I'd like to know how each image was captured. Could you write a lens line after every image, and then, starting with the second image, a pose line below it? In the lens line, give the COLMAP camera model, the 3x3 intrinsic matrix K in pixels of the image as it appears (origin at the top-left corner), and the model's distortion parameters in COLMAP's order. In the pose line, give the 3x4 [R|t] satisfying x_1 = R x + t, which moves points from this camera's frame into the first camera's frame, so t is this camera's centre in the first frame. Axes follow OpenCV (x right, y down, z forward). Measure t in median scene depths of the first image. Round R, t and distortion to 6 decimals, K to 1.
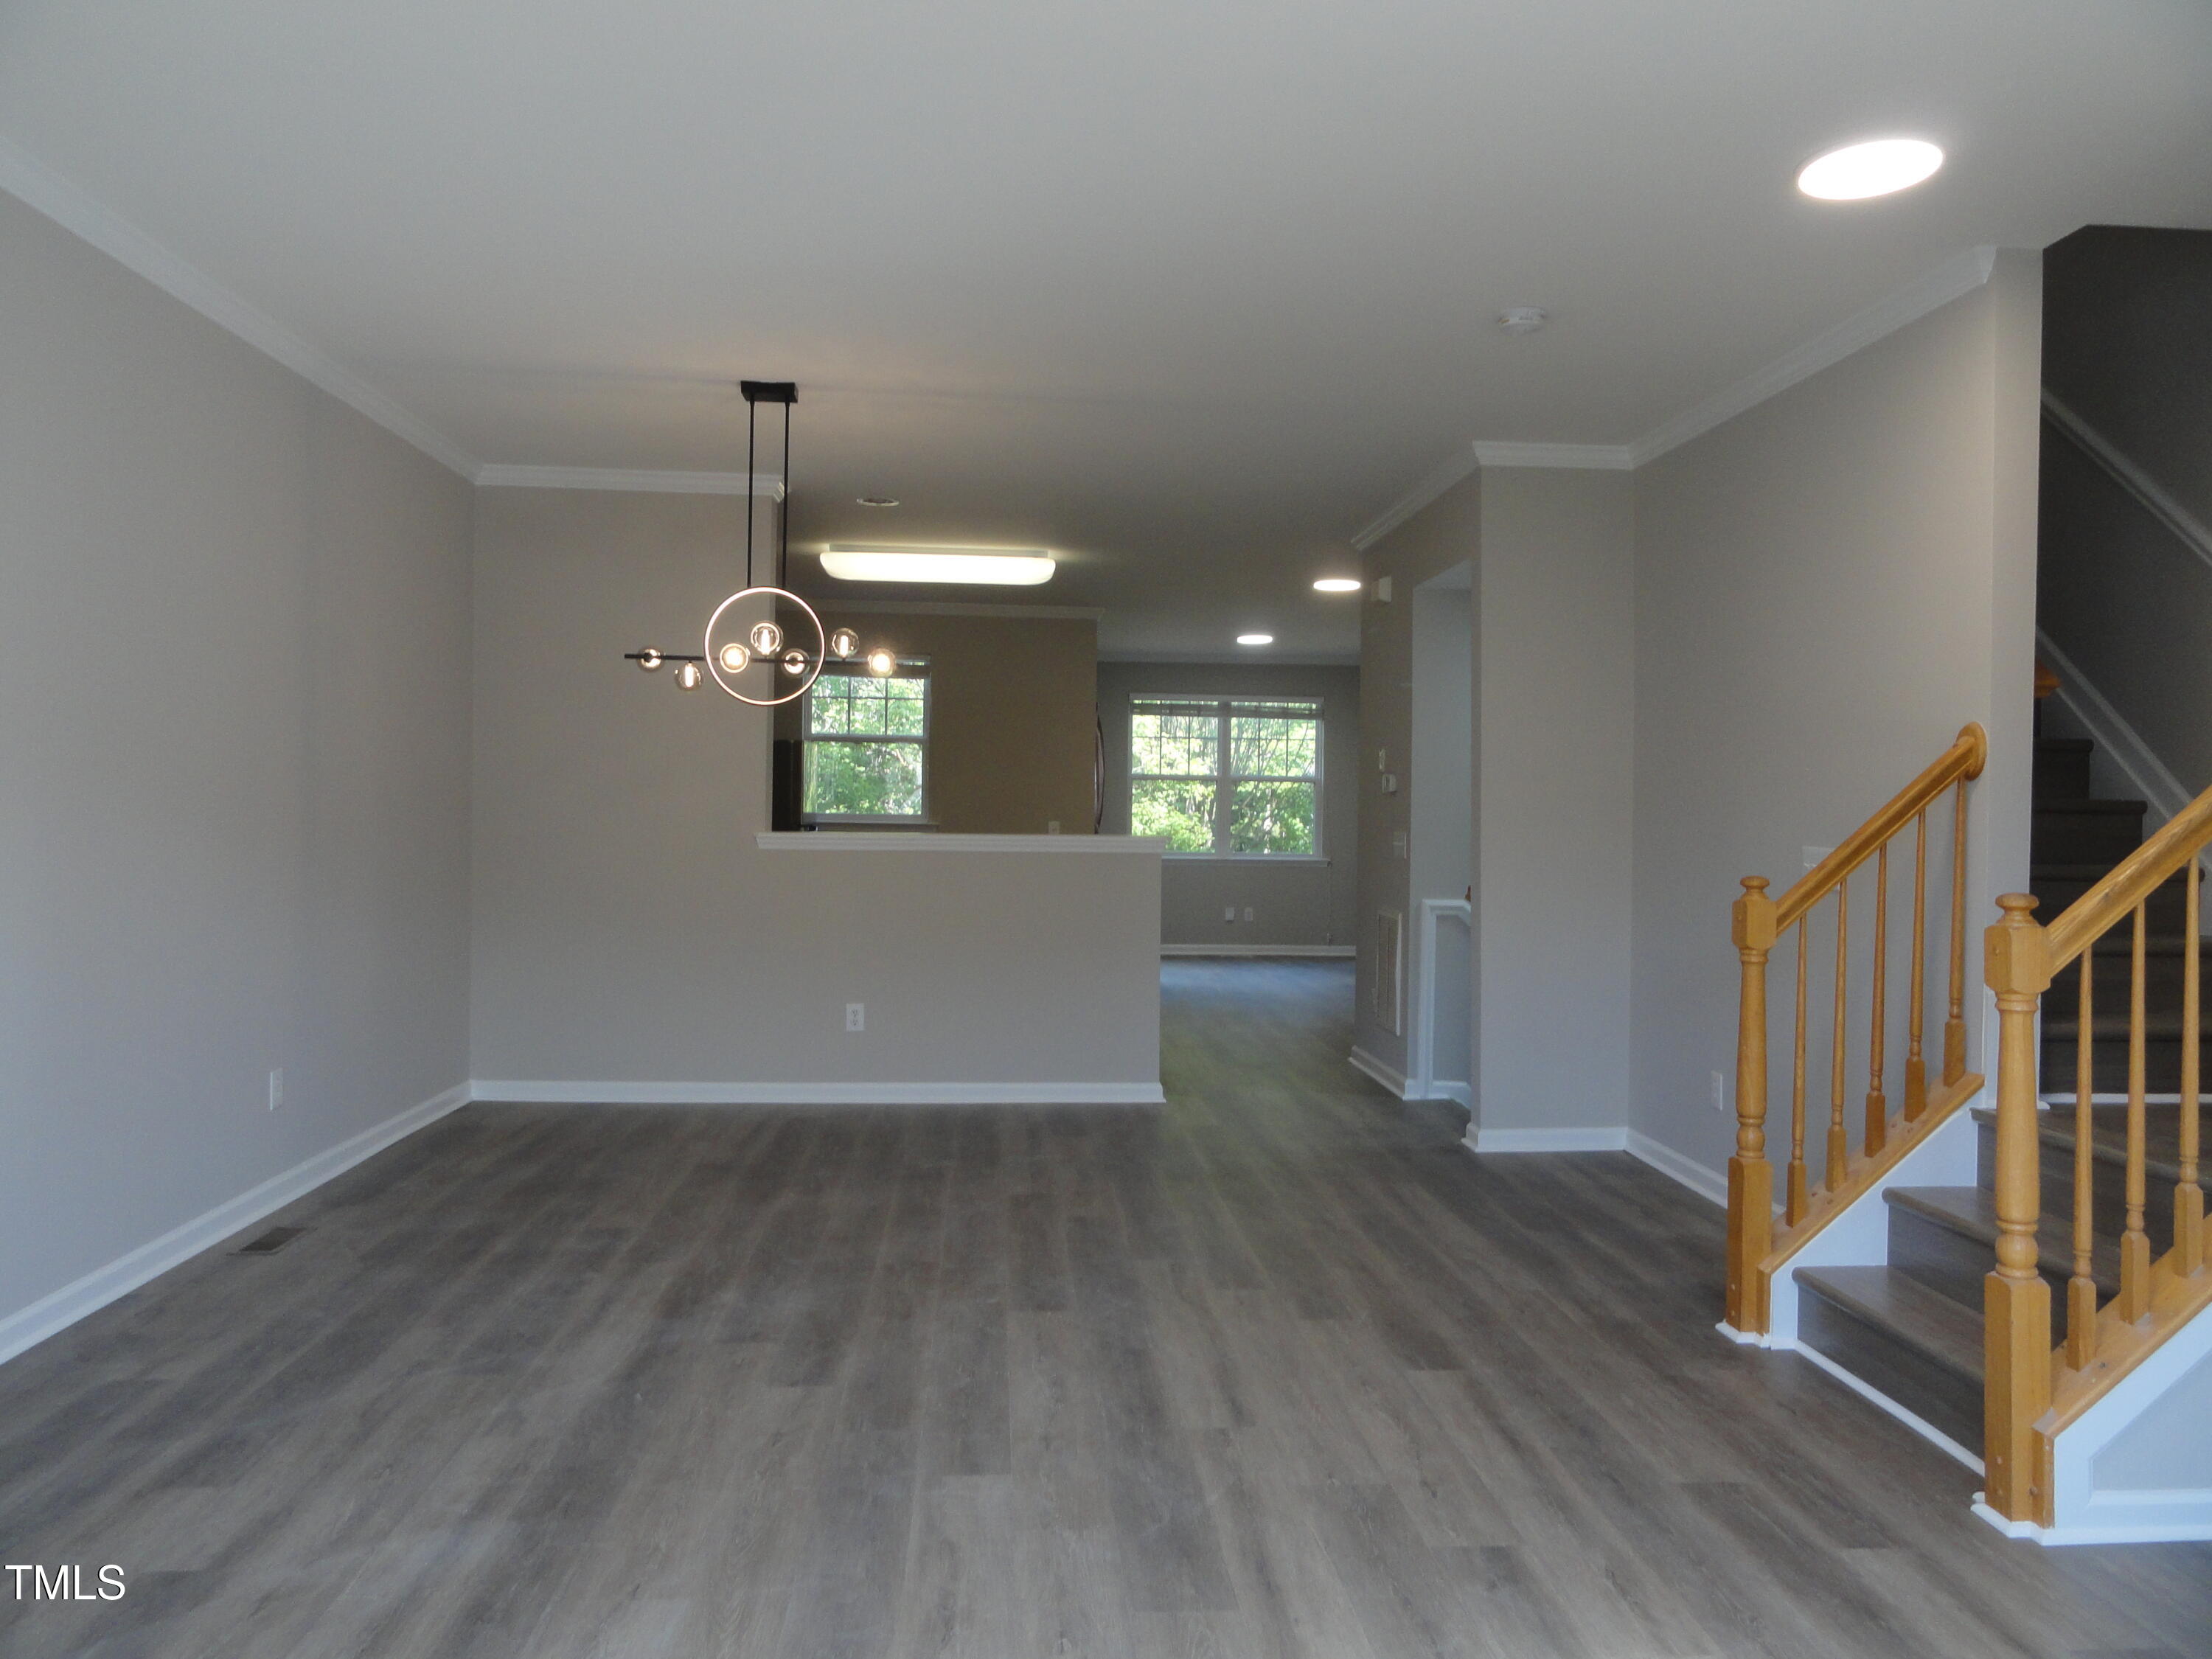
lens RADIAL K [[1544.4, 0, 1106.0], [0, 1544.4, 829.5], [0, 0, 1]] dist [-0.001017, 0.006531]
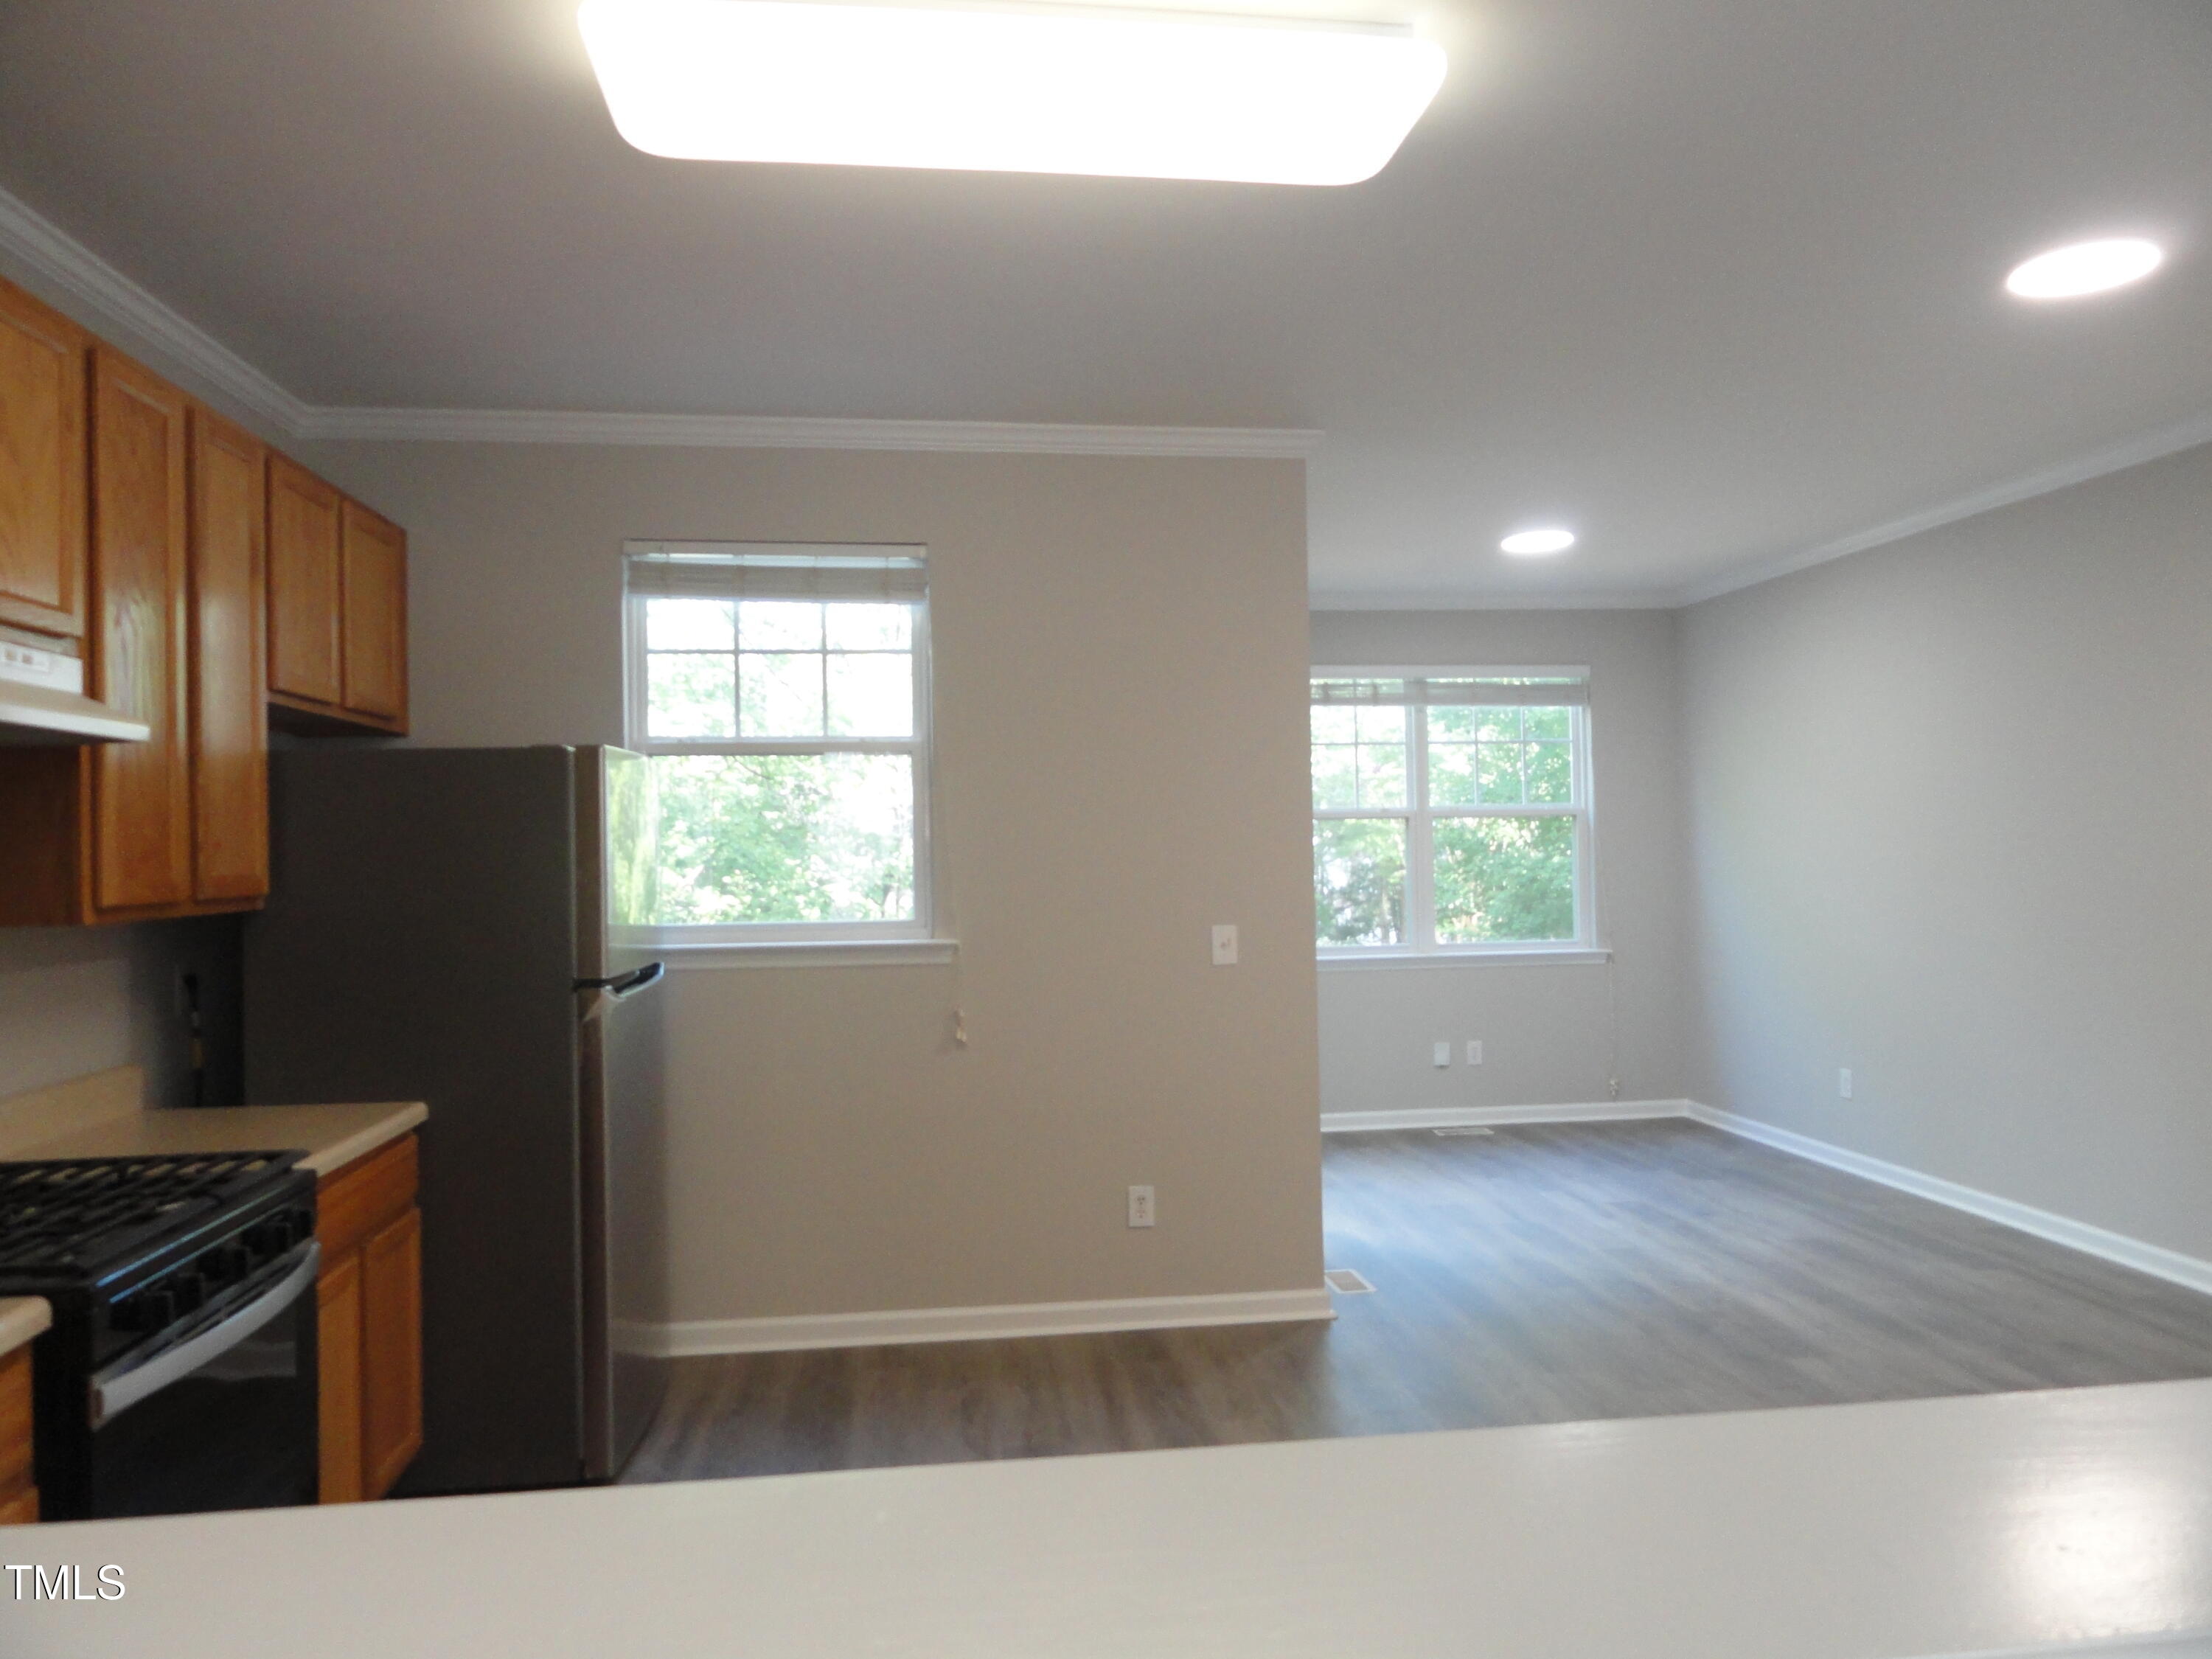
lens RADIAL K [[1544.4, 0, 1106.0], [0, 1544.4, 829.5], [0, 0, 1]] dist [-0.001017, 0.006531]
pose [[0.998080, -0.032797, 0.052545, -0.248469], [0.034008, 0.999172, -0.022323, -0.066655], [-0.051769, 0.024067, 0.998369, 1.603688]]
